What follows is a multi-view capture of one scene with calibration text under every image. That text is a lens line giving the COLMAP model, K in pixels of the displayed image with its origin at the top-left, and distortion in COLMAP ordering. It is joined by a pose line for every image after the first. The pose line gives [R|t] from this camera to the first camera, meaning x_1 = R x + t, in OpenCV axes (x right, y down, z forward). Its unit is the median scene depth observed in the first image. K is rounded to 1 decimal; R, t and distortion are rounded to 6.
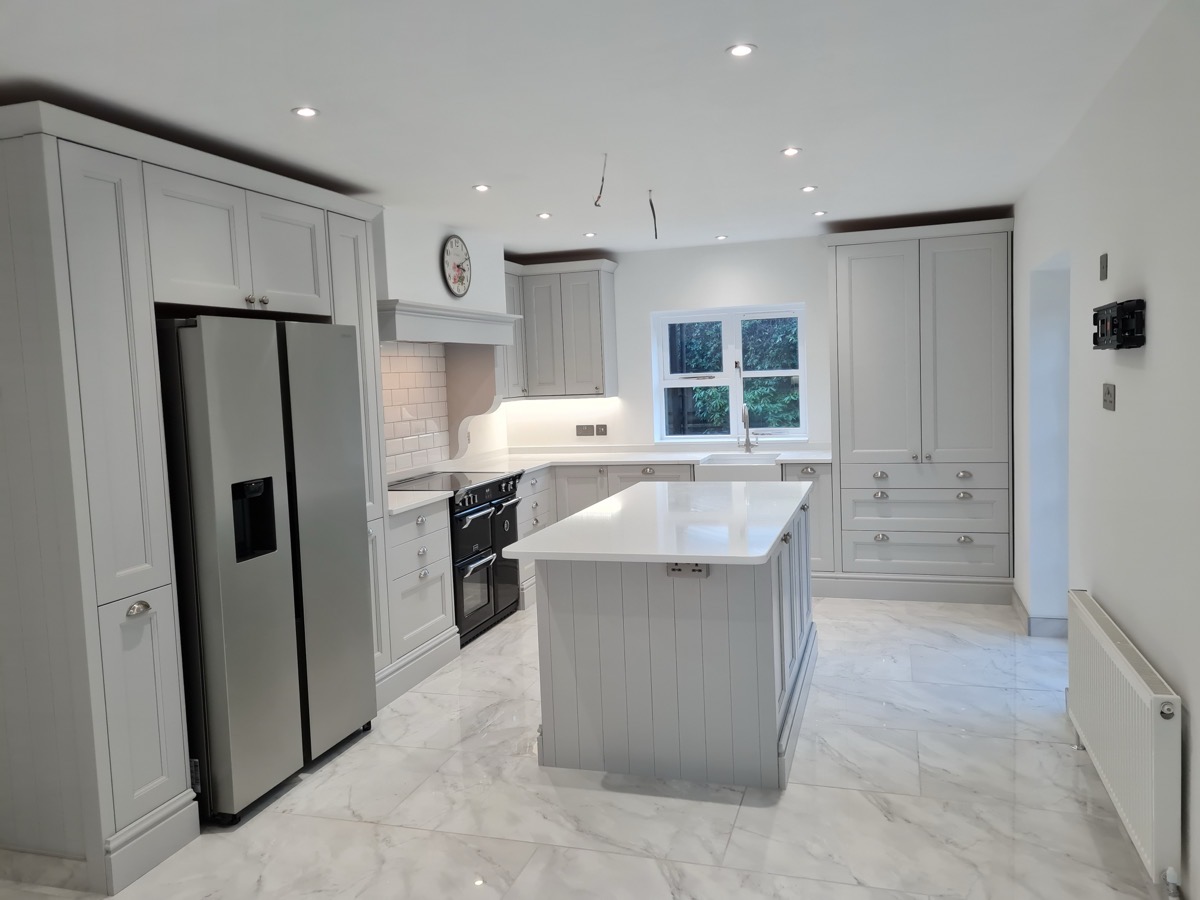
lens RADIAL K [[918.0, 0, 600.6], [0, 918.0, 448.5], [0, 0, 1]] dist [0.040048, -0.001987]
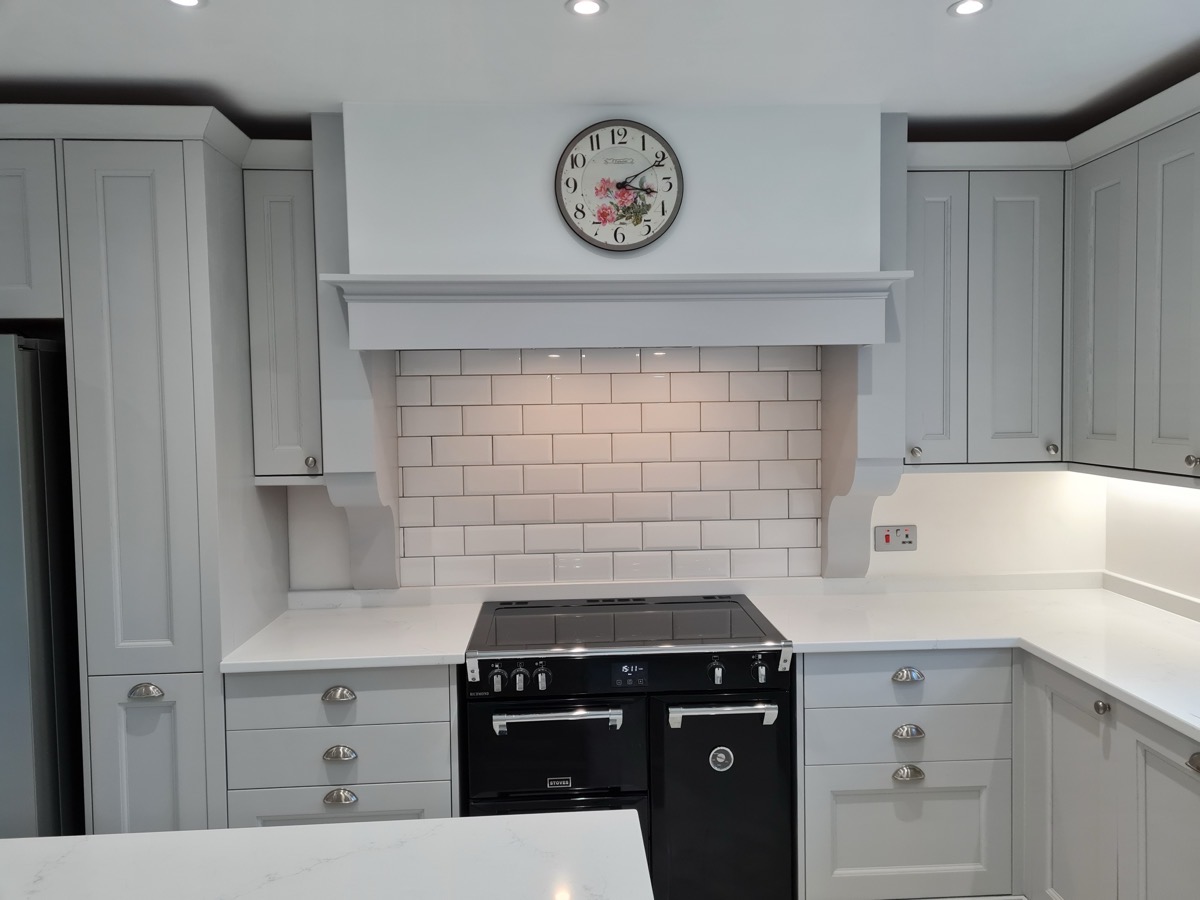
lens RADIAL K [[918.0, 0, 603.4], [0, 918.0, 453.1], [0, 0, 1]] dist [0.040048, -0.001987]
pose [[0.351020, 0.091337, -0.931903, 0.288005], [-0.075041, 0.994774, 0.069233, -0.091396], [0.933356, 0.045628, 0.356040, 0.811260]]
